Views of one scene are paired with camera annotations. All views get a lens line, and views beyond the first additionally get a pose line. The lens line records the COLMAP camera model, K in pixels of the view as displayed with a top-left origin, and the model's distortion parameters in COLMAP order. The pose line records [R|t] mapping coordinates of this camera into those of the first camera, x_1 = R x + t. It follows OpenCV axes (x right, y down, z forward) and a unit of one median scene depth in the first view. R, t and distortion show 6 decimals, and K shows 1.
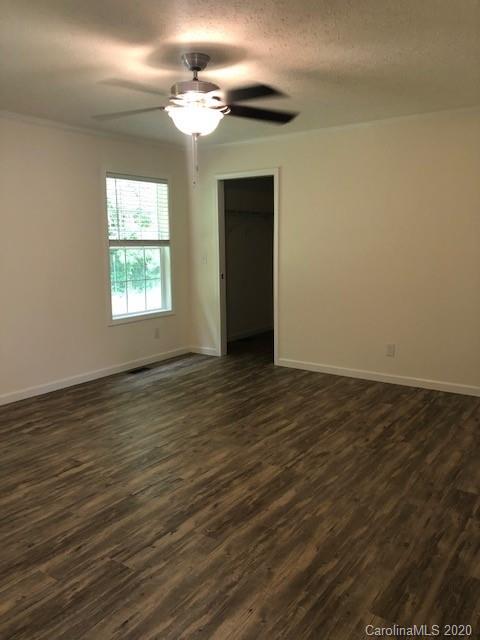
lens RADIAL K [[527.8, 0, 239.9], [0, 527.8, 319.7], [0, 0, 1]] dist [0.046007, -0.046219]
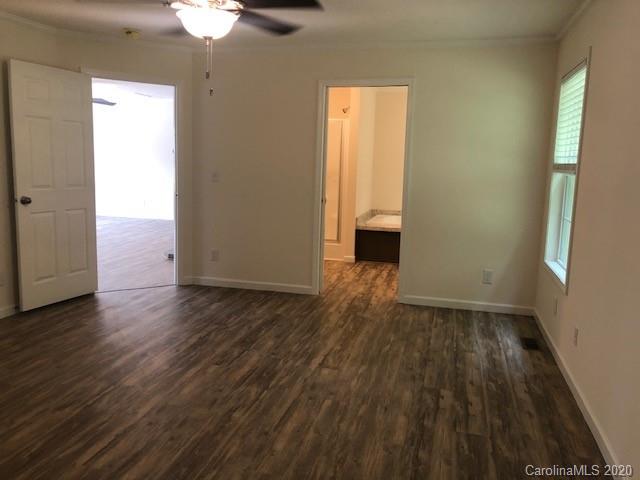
lens RADIAL K [[527.8, 0, 319.1], [0, 527.8, 239.2], [0, 0, 1]] dist [0.046007, -0.046219]
pose [[-0.934802, 0.041491, -0.352736, 0.072614], [-0.069012, 0.953004, 0.294991, -0.304264], [0.348399, 0.300102, -0.888007, 1.997137]]
